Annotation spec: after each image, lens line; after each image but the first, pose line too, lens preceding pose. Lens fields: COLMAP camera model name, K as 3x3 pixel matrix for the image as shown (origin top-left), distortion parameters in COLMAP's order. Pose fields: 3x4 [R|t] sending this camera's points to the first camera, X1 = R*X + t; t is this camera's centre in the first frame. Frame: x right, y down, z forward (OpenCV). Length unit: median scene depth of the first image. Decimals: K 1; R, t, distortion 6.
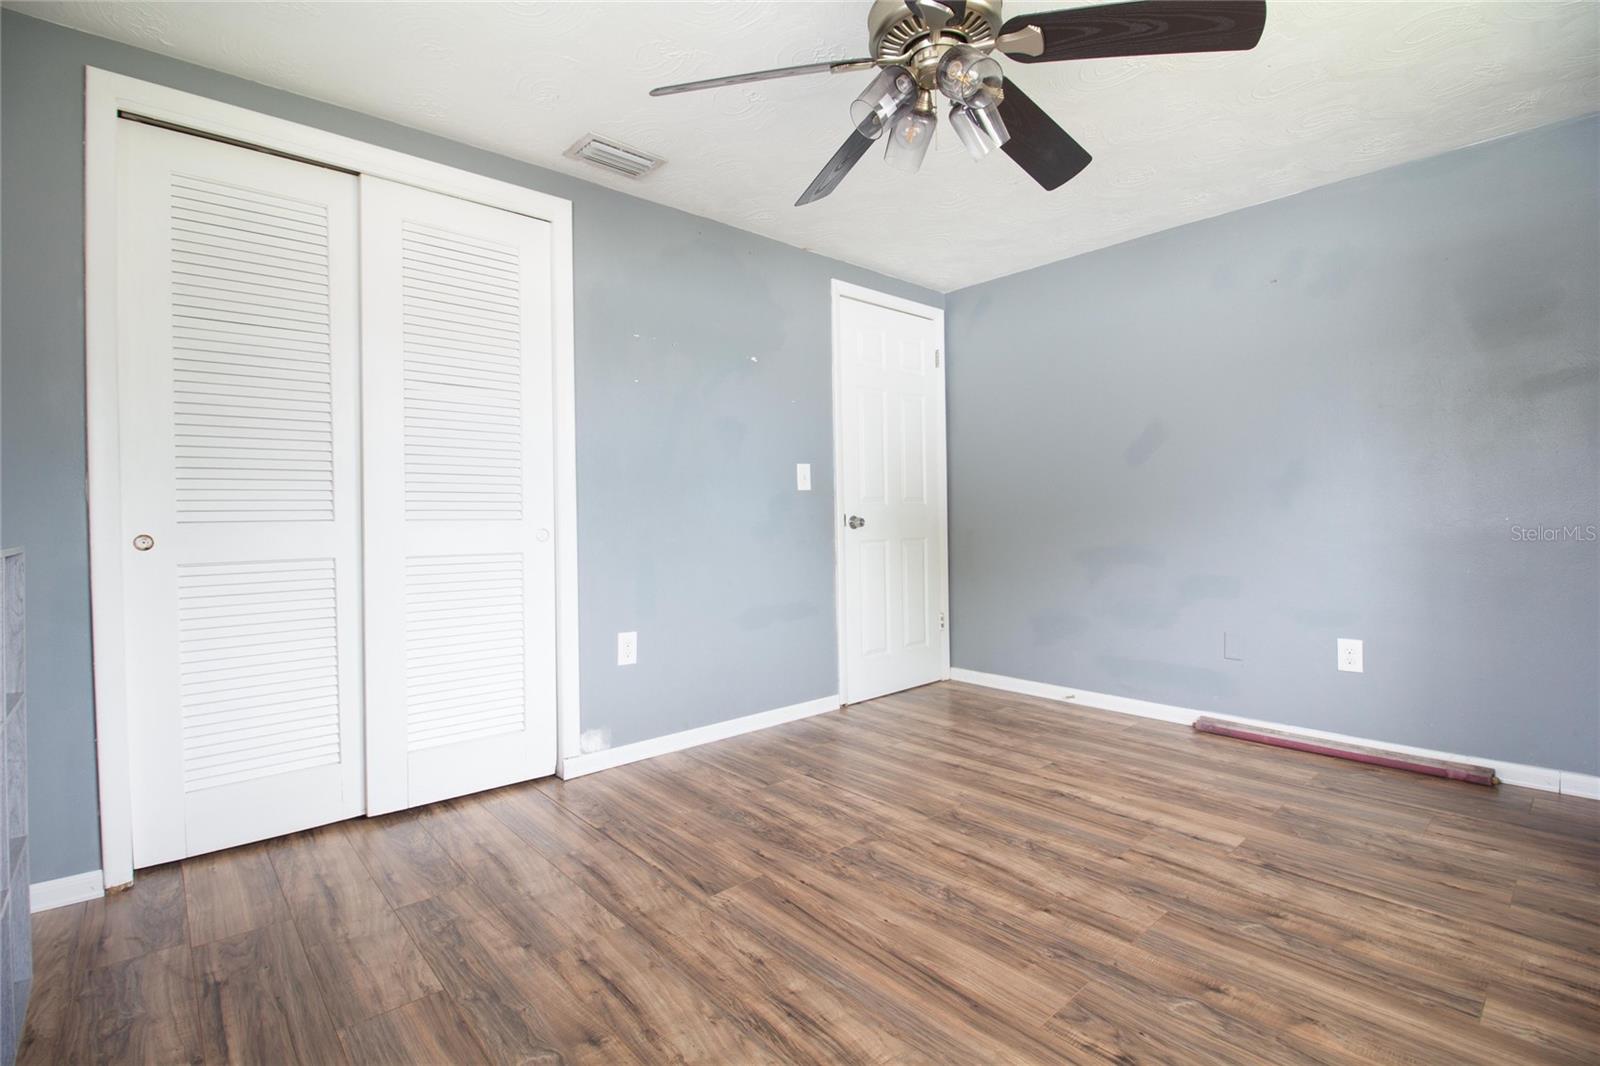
lens RADIAL K [[737.8, 0, 805.3], [0, 737.8, 521.6], [0, 0, 1]] dist [0.002303, -0.016635]
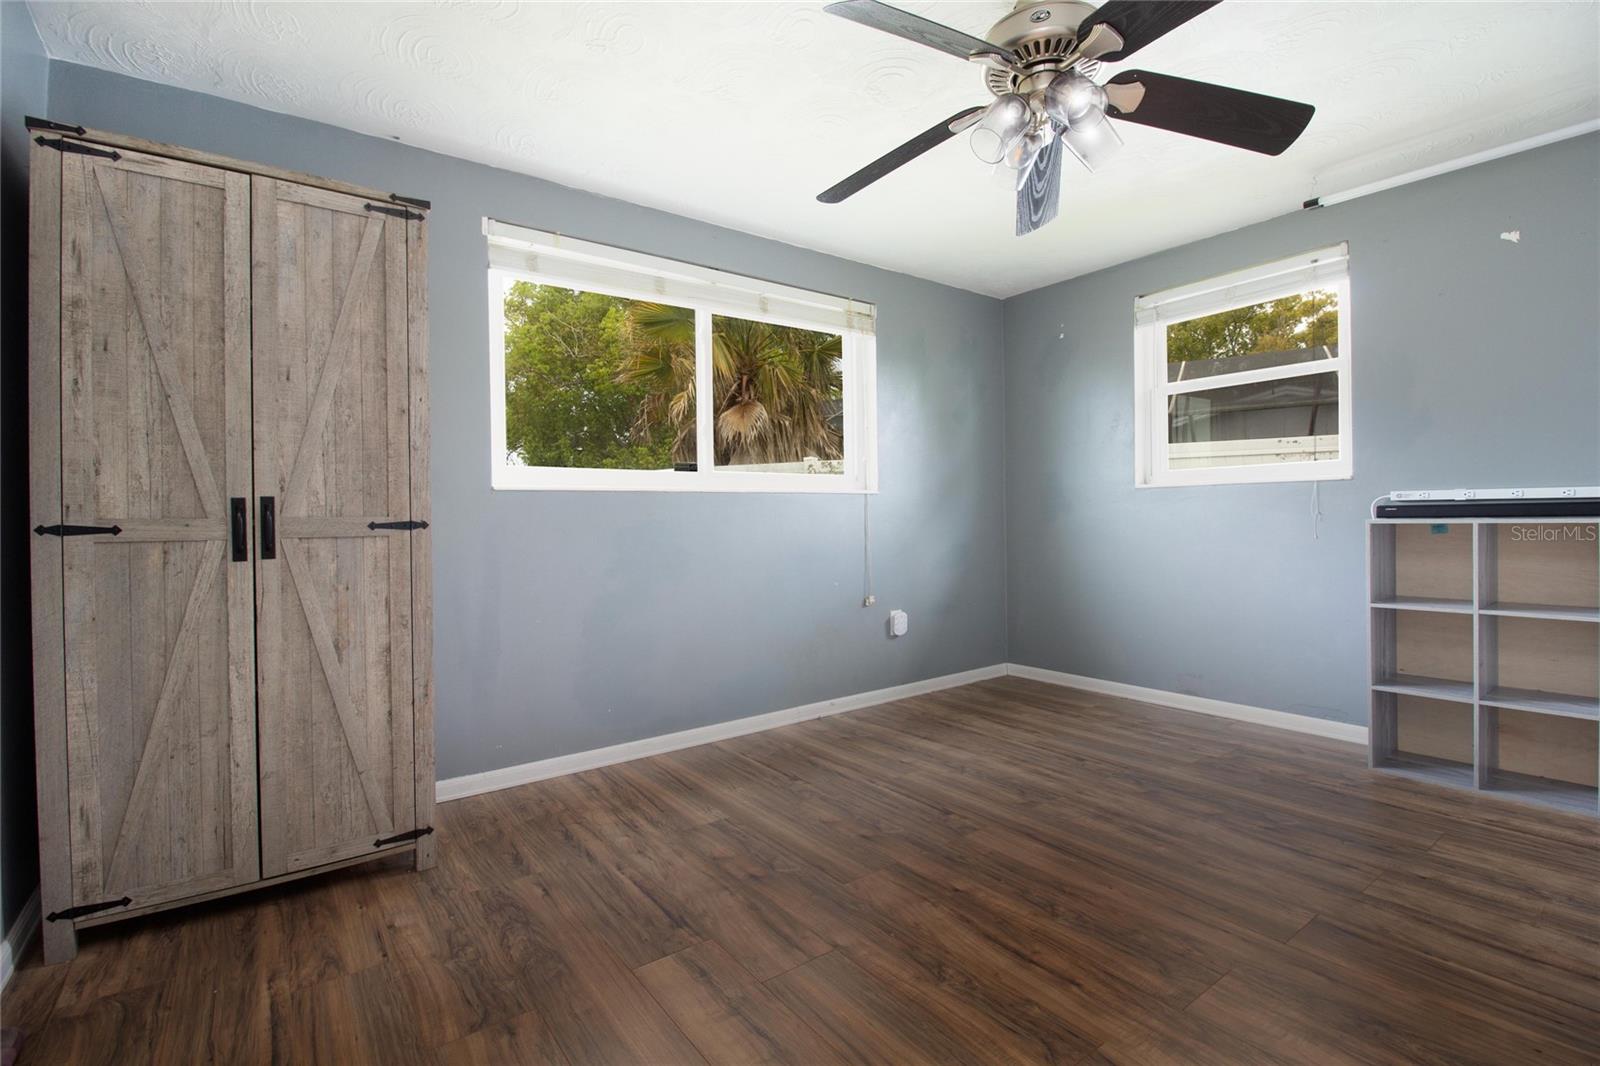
lens RADIAL K [[737.8, 0, 805.3], [0, 737.8, 521.6], [0, 0, 1]] dist [0.002303, -0.016635]
pose [[-0.994601, 0.029168, 0.099592, 0.381242], [0.030206, 0.999504, 0.008929, -0.015364], [-0.099283, 0.011889, -0.994988, 1.865881]]
